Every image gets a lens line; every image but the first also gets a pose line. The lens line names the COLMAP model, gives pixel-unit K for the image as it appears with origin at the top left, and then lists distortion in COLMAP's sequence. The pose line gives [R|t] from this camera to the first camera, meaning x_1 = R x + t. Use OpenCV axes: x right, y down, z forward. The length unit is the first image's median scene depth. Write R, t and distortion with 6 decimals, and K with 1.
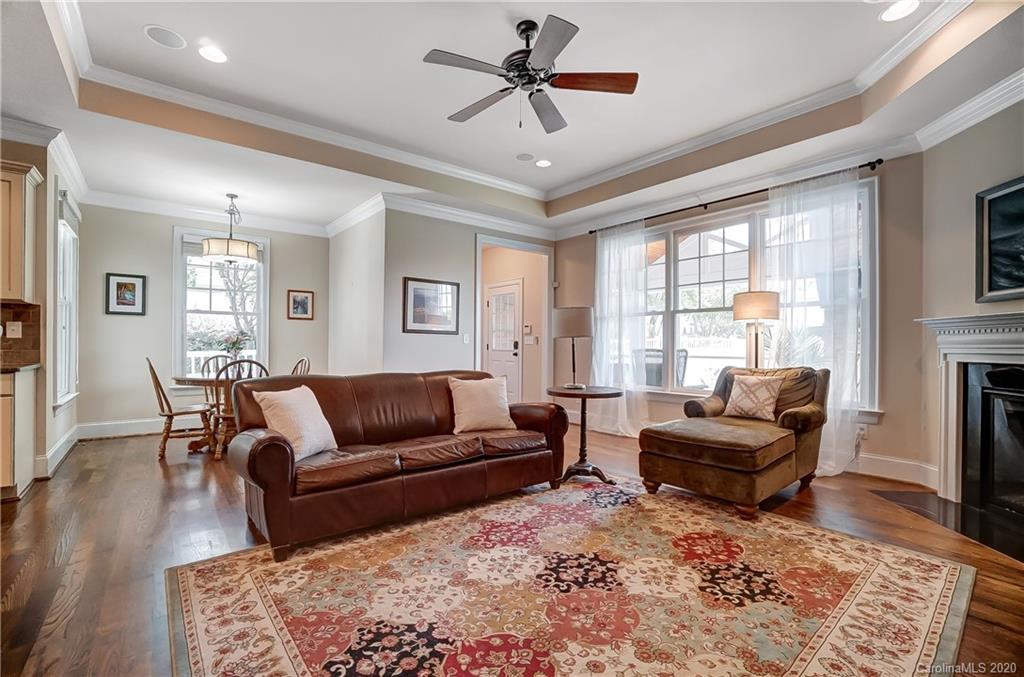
lens RADIAL K [[456.0, 0, 501.8], [0, 456.0, 343.3], [0, 0, 1]] dist [-0.057203, 0.019416]
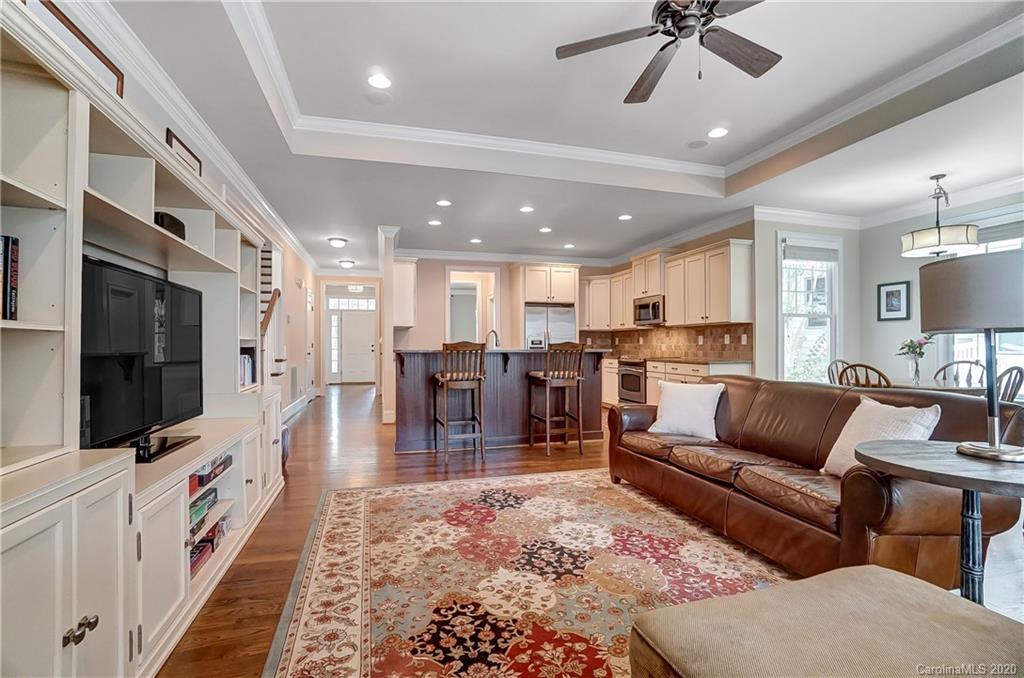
lens RADIAL K [[456.0, 0, 505.1], [0, 456.0, 349.7], [0, 0, 1]] dist [-0.057203, 0.019416]
pose [[-0.389659, 0.002945, -0.920955, 0.755026], [0.003197, 0.999993, 0.001845, 0.001367], [0.920954, -0.002225, -0.389666, 0.825303]]
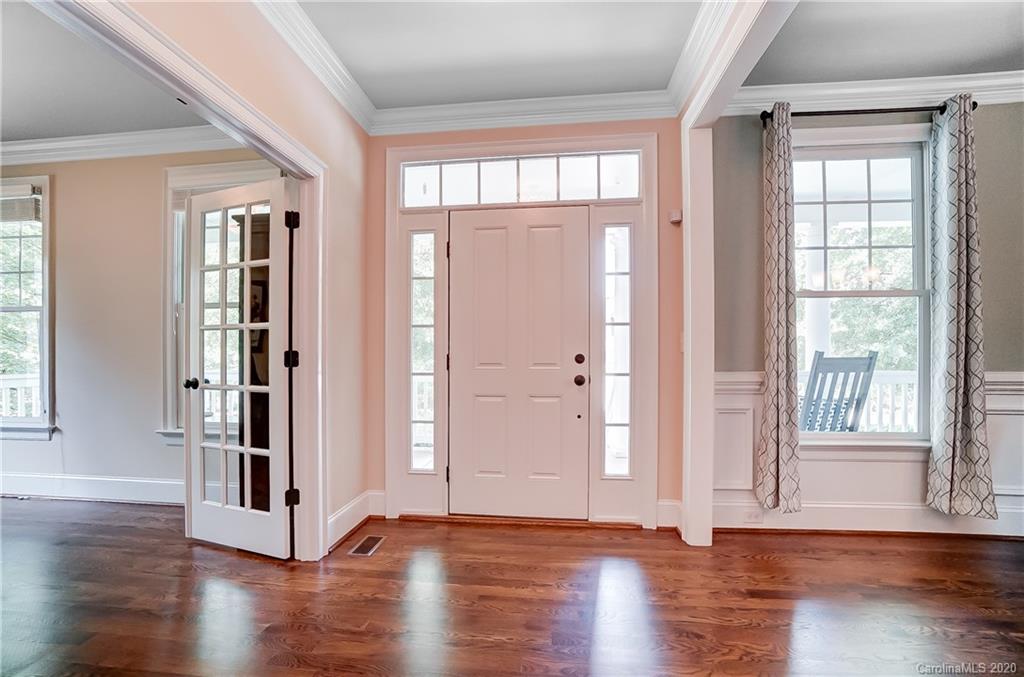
lens RADIAL K [[456.0, 0, 503.7], [0, 456.0, 354.5], [0, 0, 1]] dist [-0.057203, 0.019416]
pose [[-0.708423, -0.004161, -0.705776, -1.640424], [0.001800, 0.999969, -0.007701, -0.027522], [0.705786, -0.006726, -0.708393, -1.198012]]
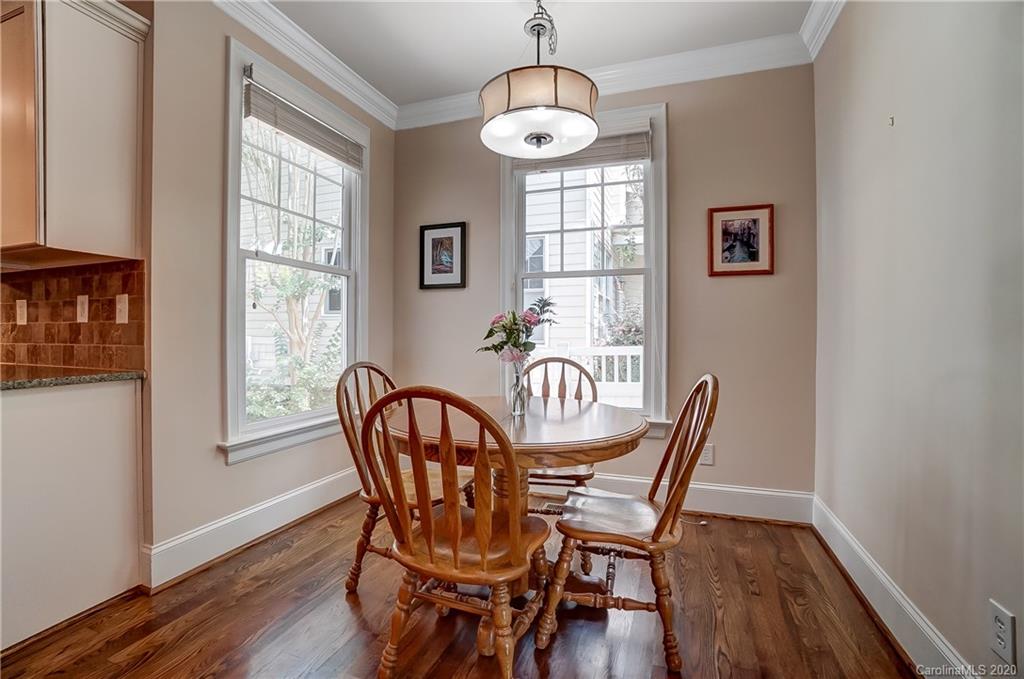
lens RADIAL K [[456.0, 0, 505.5], [0, 456.0, 337.0], [0, 0, 1]] dist [-0.057203, 0.019416]
pose [[0.521946, -0.002611, -0.852974, -0.382320], [0.004998, 0.999988, -0.000002, 0.006751], [0.852964, -0.004262, 0.521953, 1.110823]]
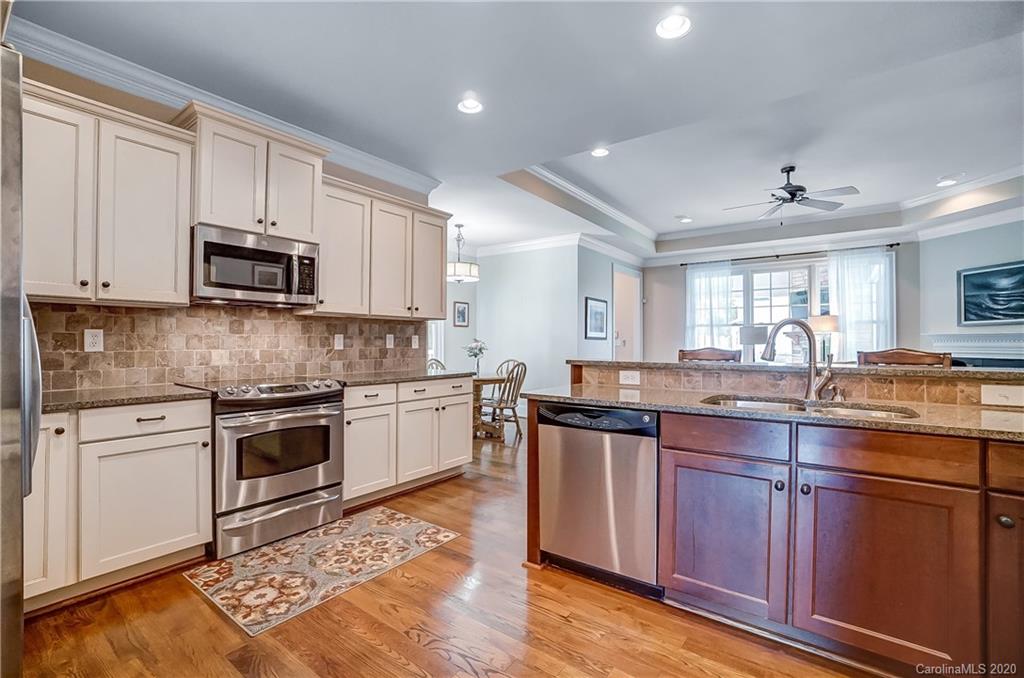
lens RADIAL K [[456.0, 0, 509.4], [0, 456.0, 334.7], [0, 0, 1]] dist [-0.057203, 0.019416]
pose [[0.964337, -0.000085, 0.264677, -1.186003], [0.002673, 0.999952, -0.009421, -0.038633], [-0.264663, 0.009792, 0.964291, -0.309395]]
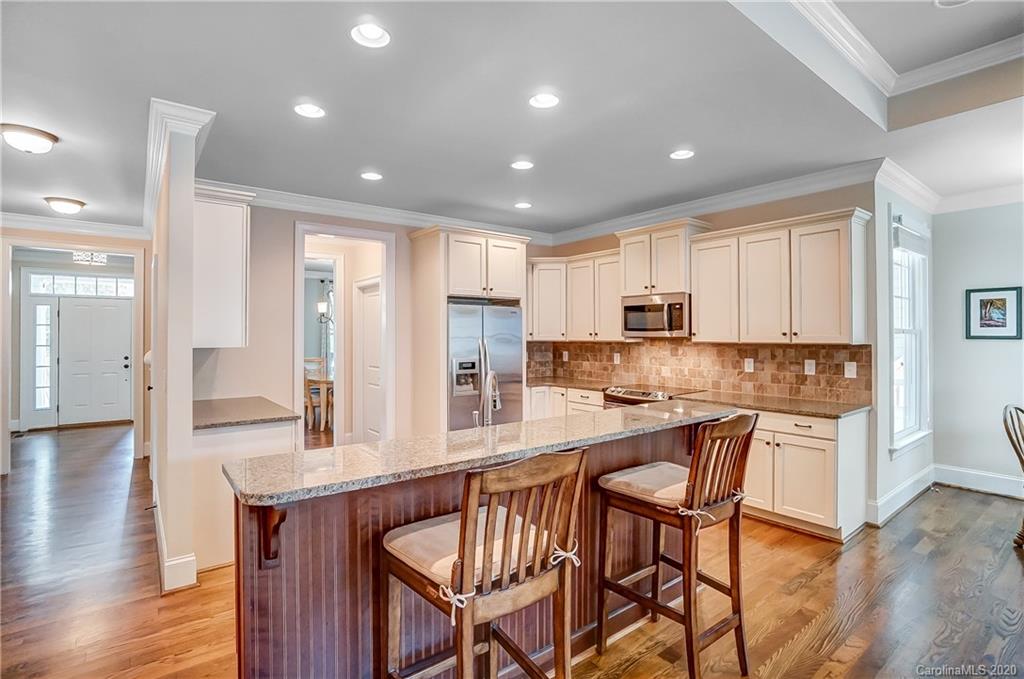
lens RADIAL K [[492.7, 0, 508.5], [0, 492.7, 334.2], [0, 0, 1]] dist [-0.044727, 0.017342]
pose [[-0.009258, -0.007049, -0.999932, 0.023242], [0.007784, 0.999944, -0.007121, -0.111617], [0.999927, -0.007849, -0.009203, 0.209826]]
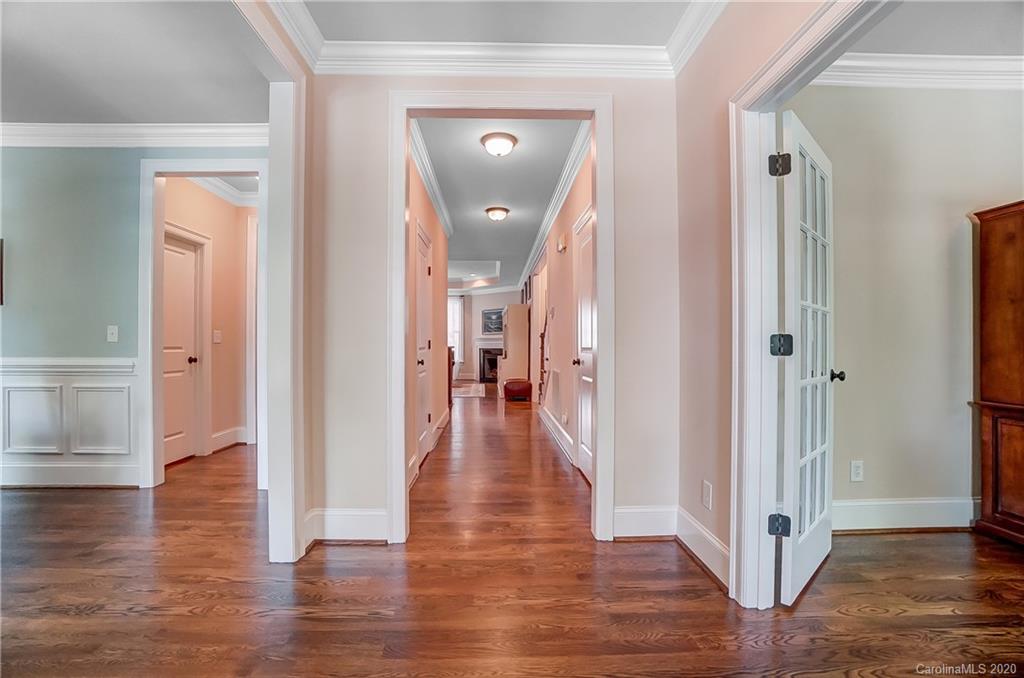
lens RADIAL K [[456.0, 0, 503.9], [0, 456.0, 342.4], [0, 0, 1]] dist [-0.057203, 0.019416]
pose [[0.605273, -0.003851, 0.796009, -2.192557], [0.001388, 0.999992, 0.003783, -0.028106], [-0.796017, -0.001185, 0.605273, -1.759715]]
